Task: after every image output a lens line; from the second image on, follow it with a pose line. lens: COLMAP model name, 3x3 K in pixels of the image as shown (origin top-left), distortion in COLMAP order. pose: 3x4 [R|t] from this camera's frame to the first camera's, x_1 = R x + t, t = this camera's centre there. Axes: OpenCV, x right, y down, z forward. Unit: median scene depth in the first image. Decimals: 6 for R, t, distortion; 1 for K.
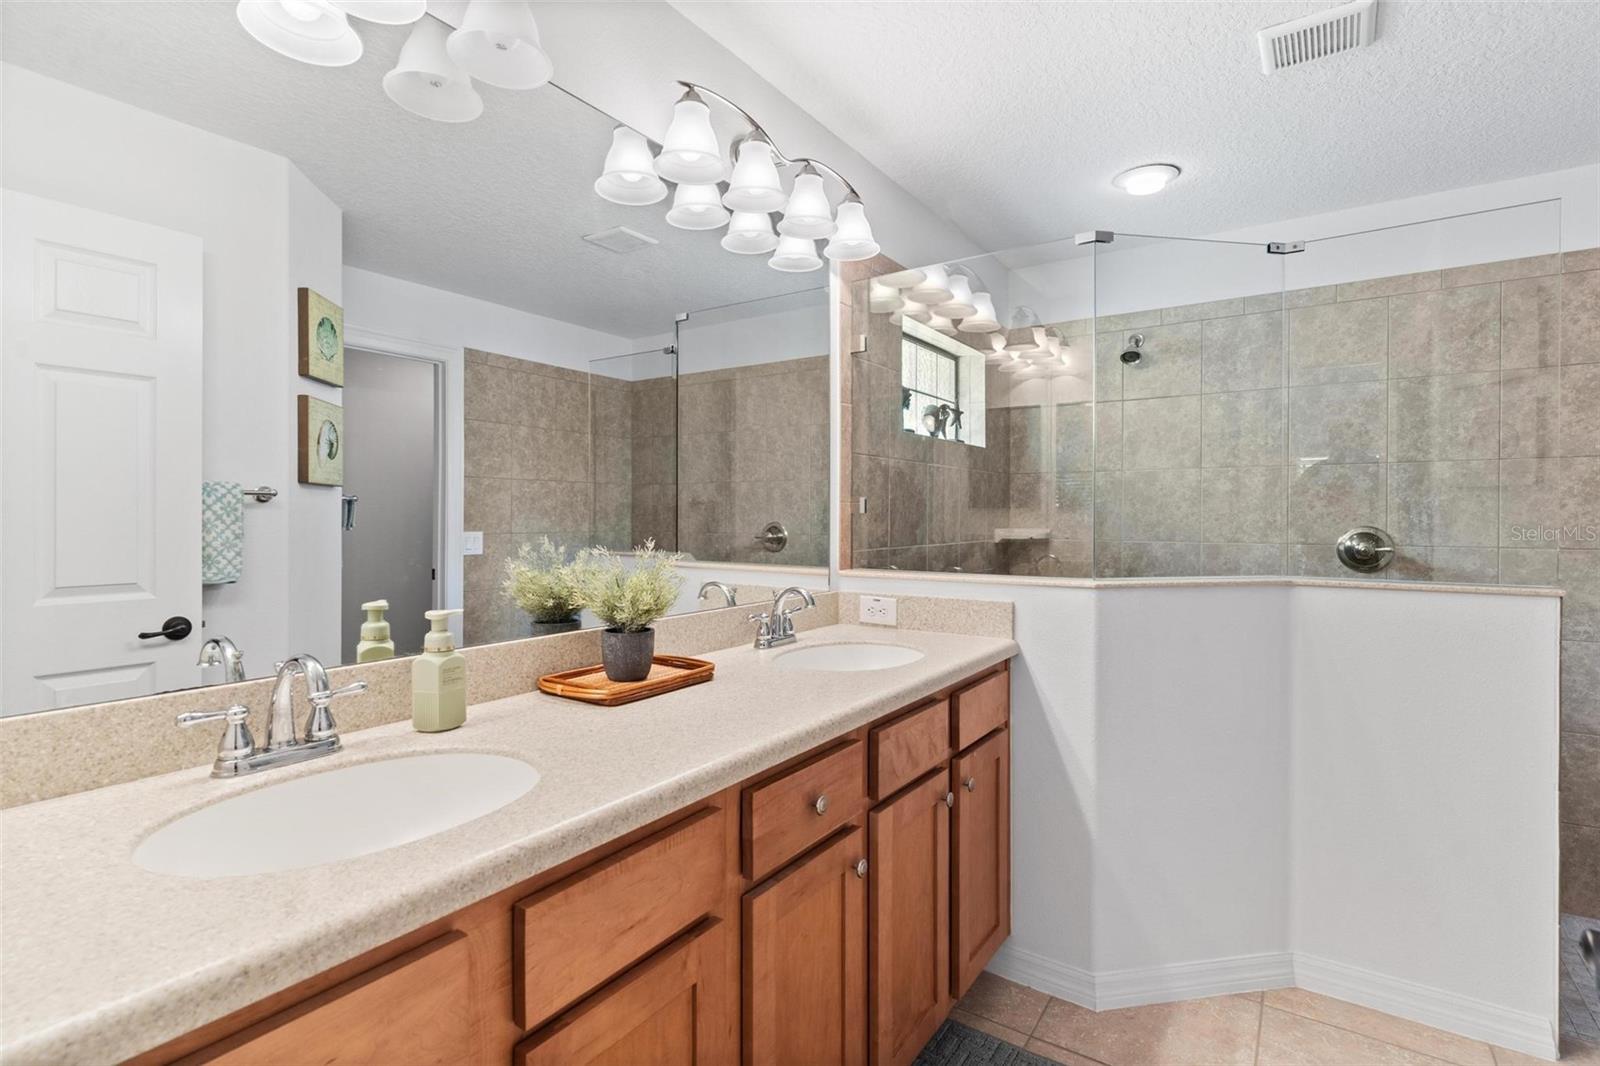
lens RADIAL K [[766.8, 0, 795.5], [0, 766.8, 524.0], [0, 0, 1]] dist [0.000093, -0.000046]
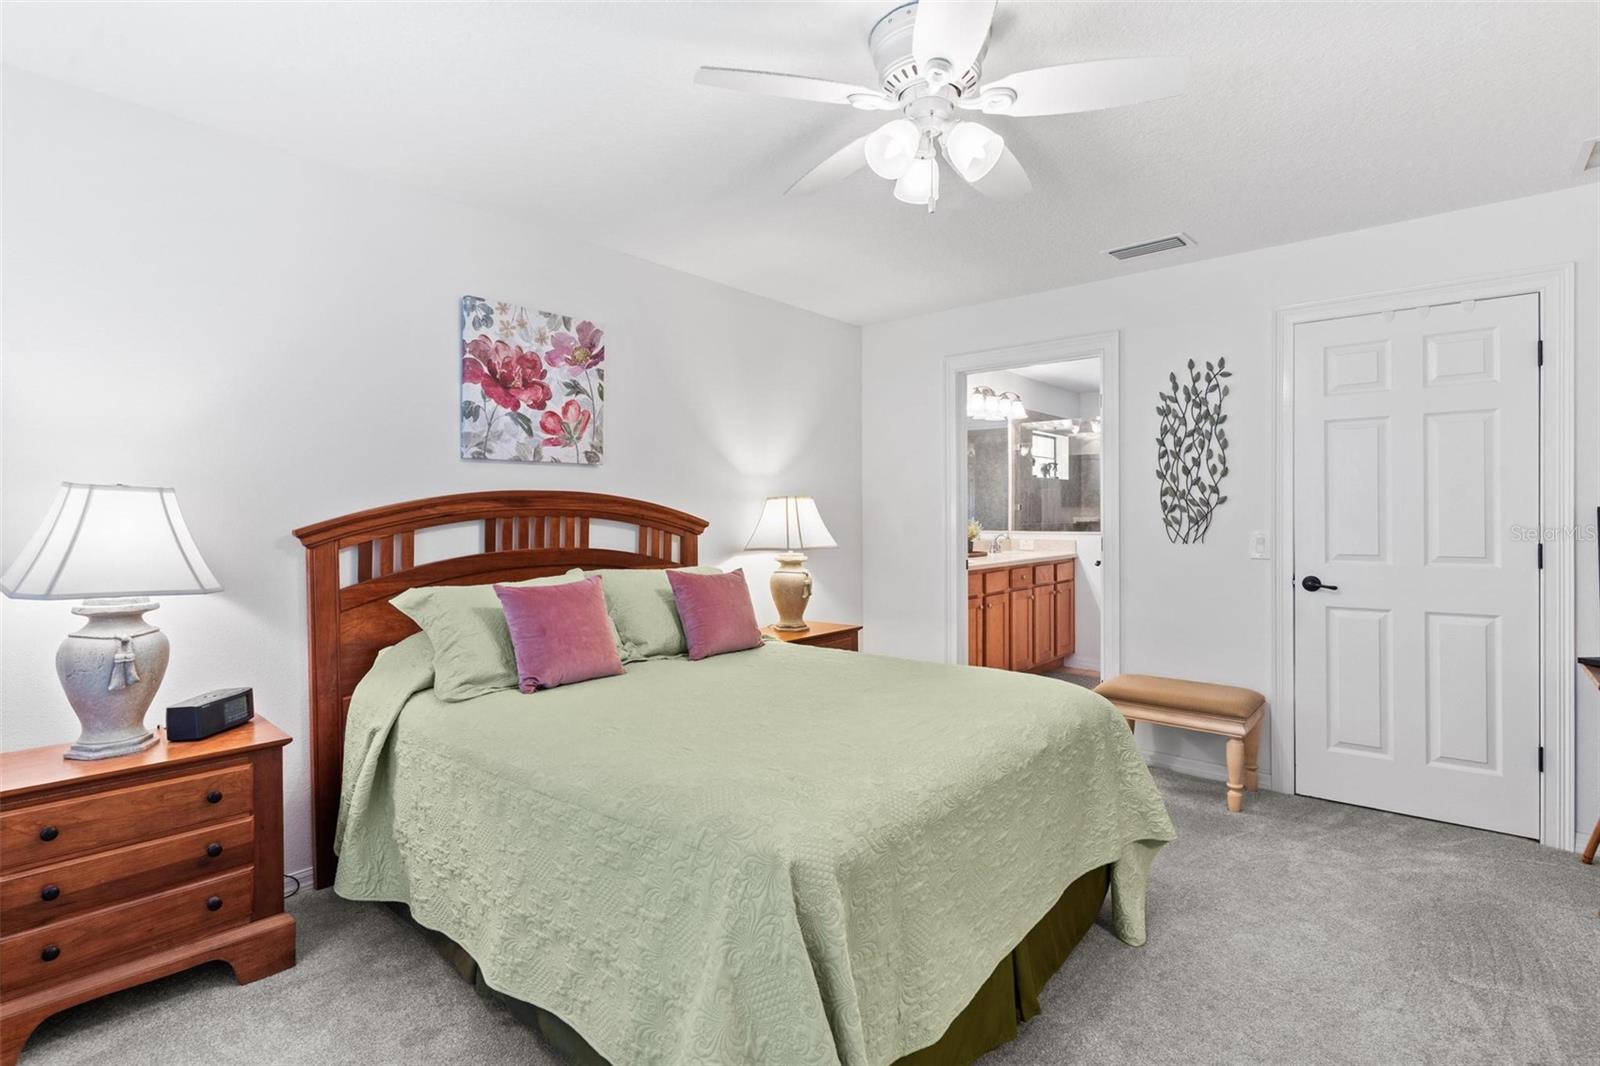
lens RADIAL K [[776.9, 0, 789.1], [0, 776.9, 519.9], [0, 0, 1]] dist [0.002963, -0.000051]
pose [[0.993333, -0.002798, -0.115242, -0.344012], [0.002703, 0.999996, -0.000975, 0.017422], [0.115245, 0.000657, 0.993337, -1.539598]]
